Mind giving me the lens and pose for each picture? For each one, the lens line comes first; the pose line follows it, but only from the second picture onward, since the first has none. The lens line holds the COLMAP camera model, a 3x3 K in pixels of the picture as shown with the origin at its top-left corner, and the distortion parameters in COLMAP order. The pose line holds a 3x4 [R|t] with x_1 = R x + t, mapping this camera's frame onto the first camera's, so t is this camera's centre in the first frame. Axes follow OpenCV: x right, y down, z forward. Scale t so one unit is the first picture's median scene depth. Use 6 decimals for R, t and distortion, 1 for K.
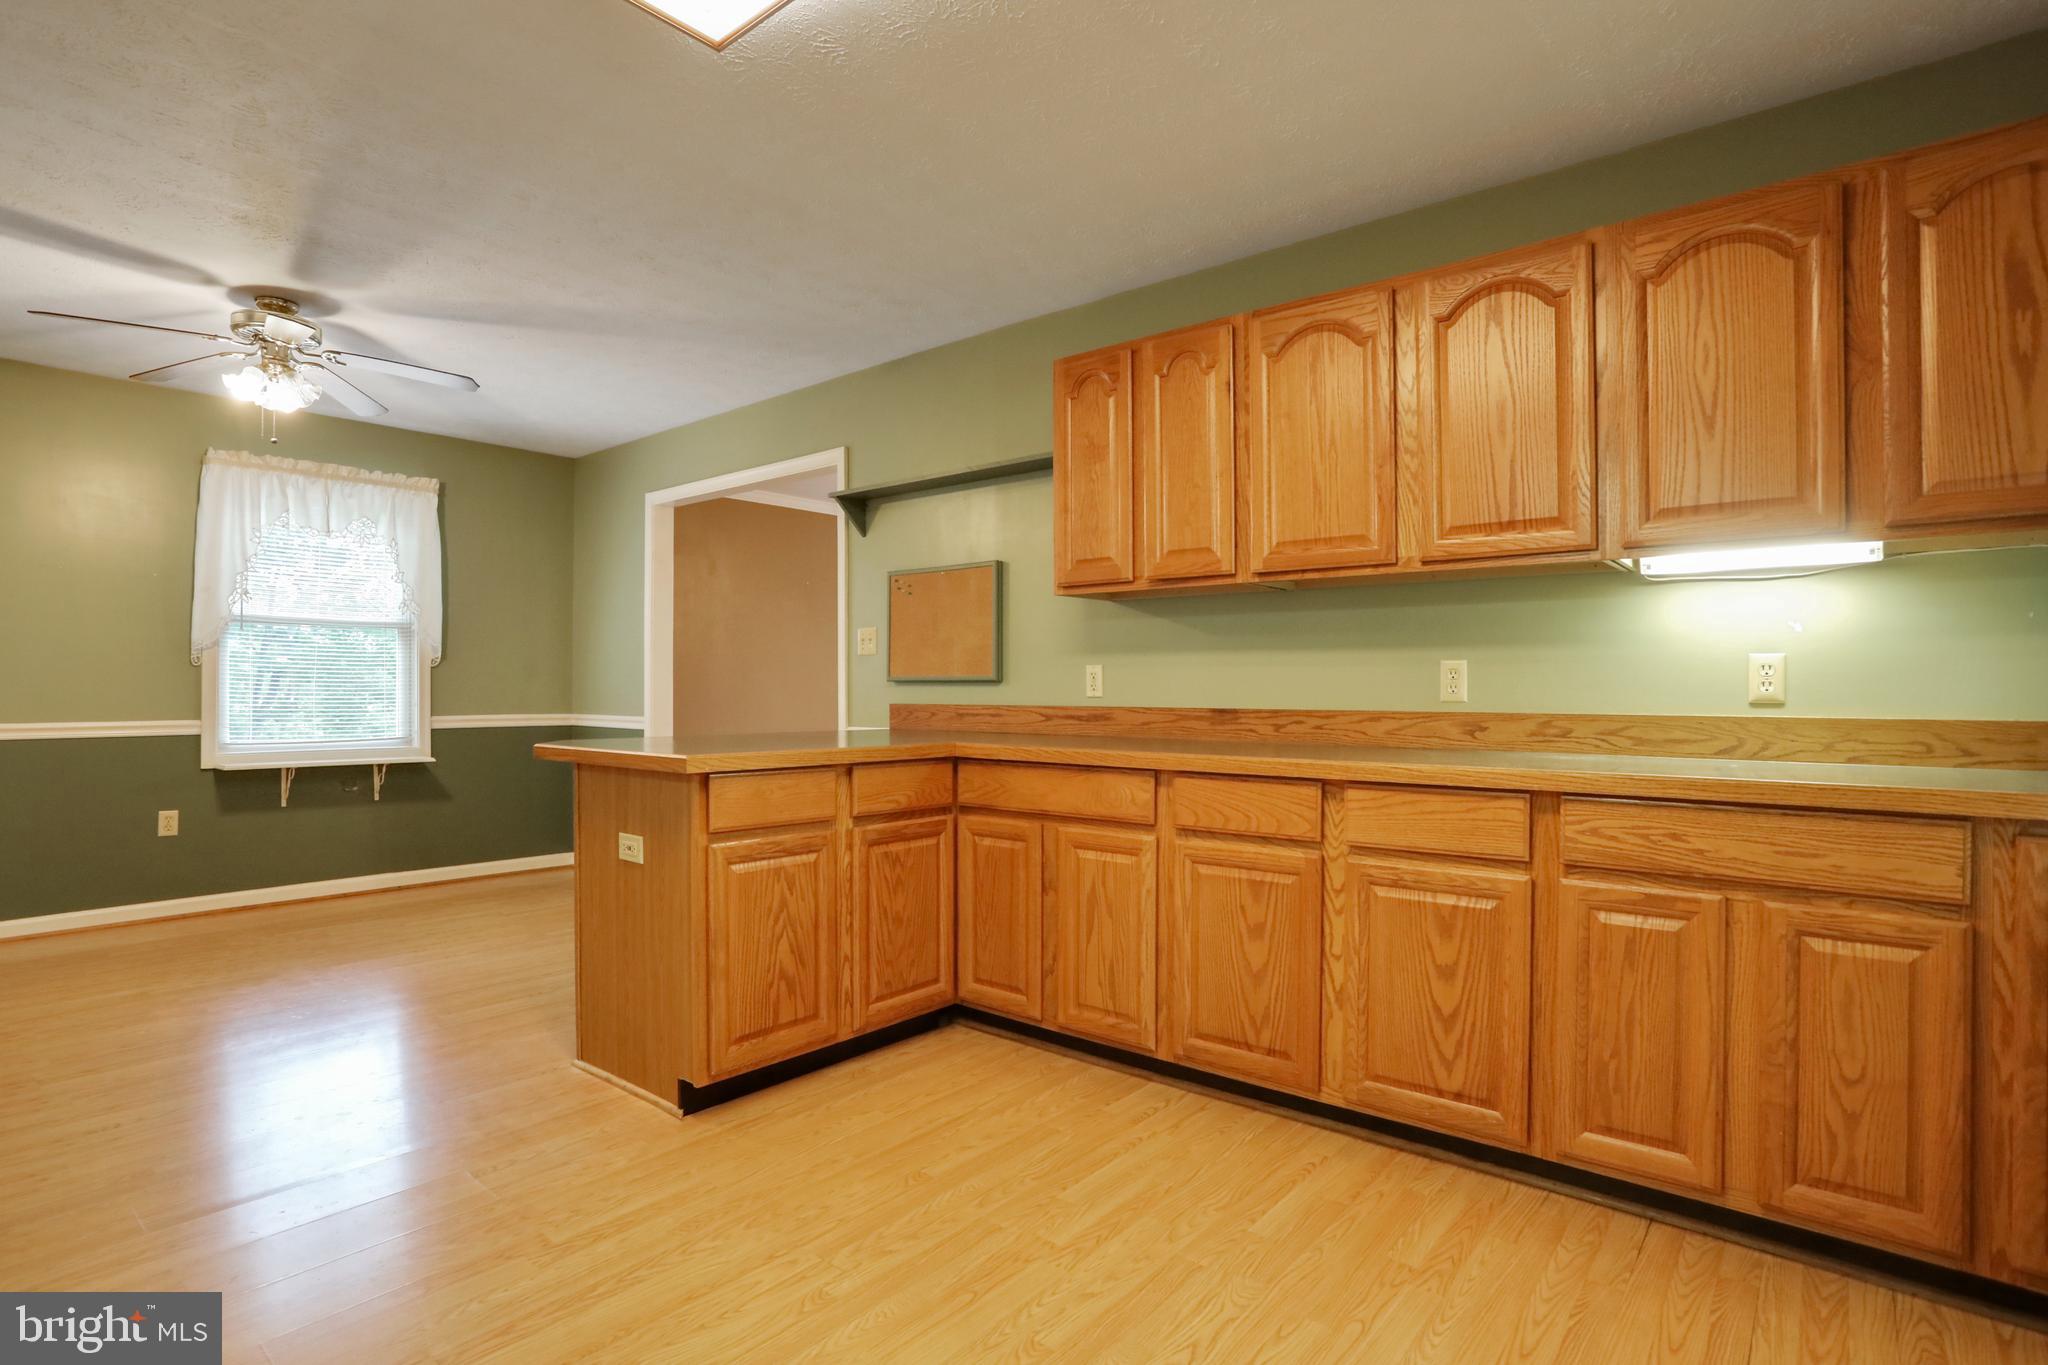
lens RADIAL K [[1008.0, 0, 1024.0], [0, 1008.0, 682.5], [0, 0, 1]] dist [-0.074254, 0.034849]
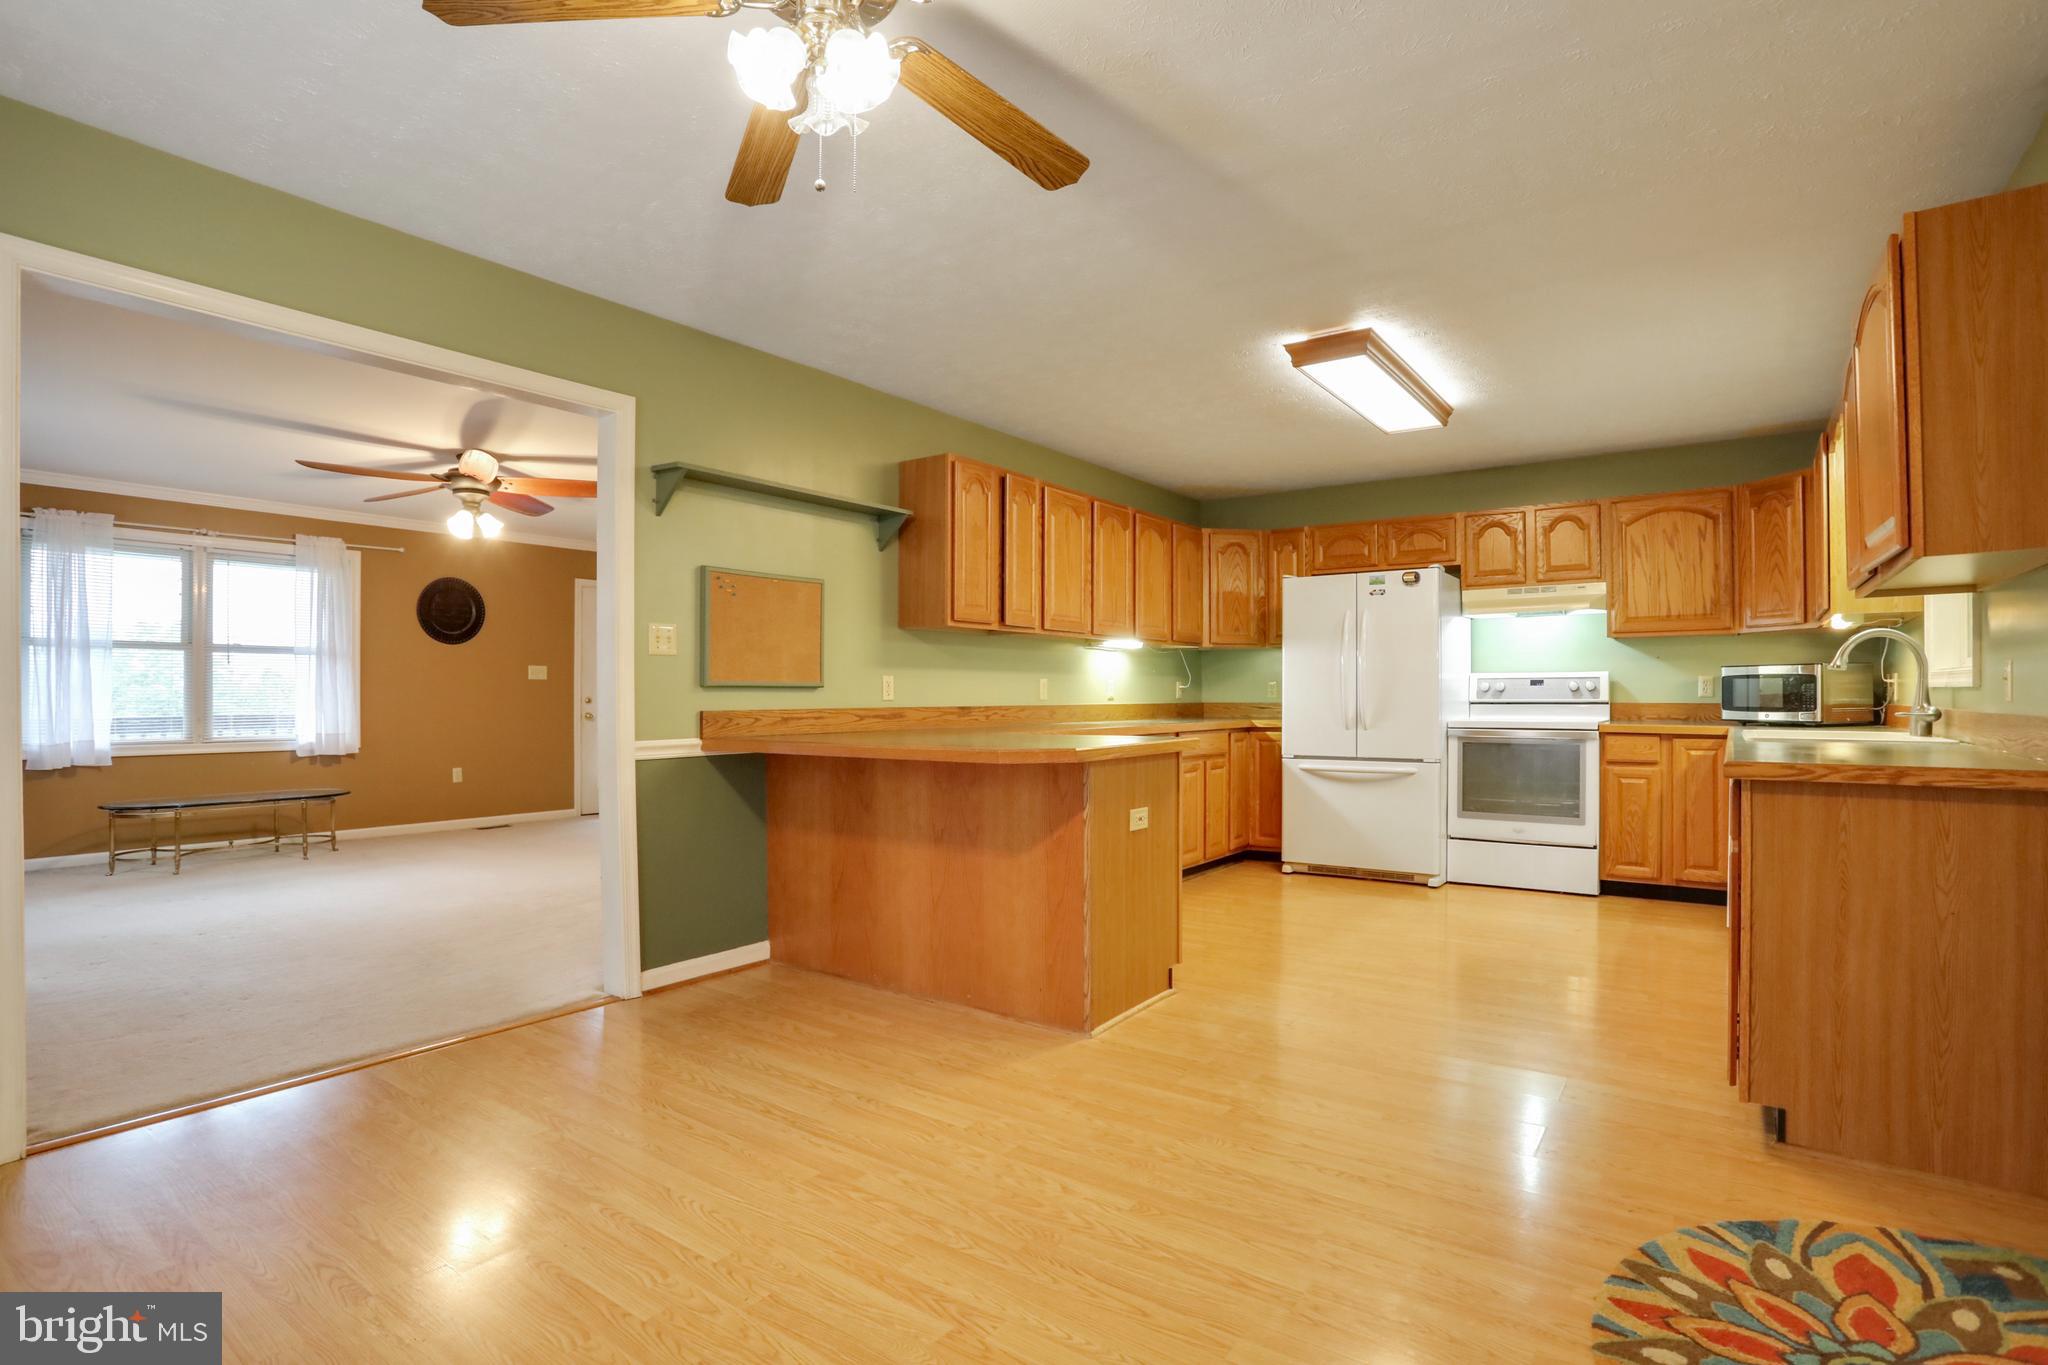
lens RADIAL K [[1005.4, 0, 1023.5], [0, 1005.4, 692.2], [0, 0, 1]] dist [-0.071936, 0.027857]
pose [[-0.060465, 0.001046, 0.998170, -1.757948], [-0.005095, 0.999986, -0.001357, 0.006909], [-0.998157, -0.005168, -0.060458, 1.290496]]
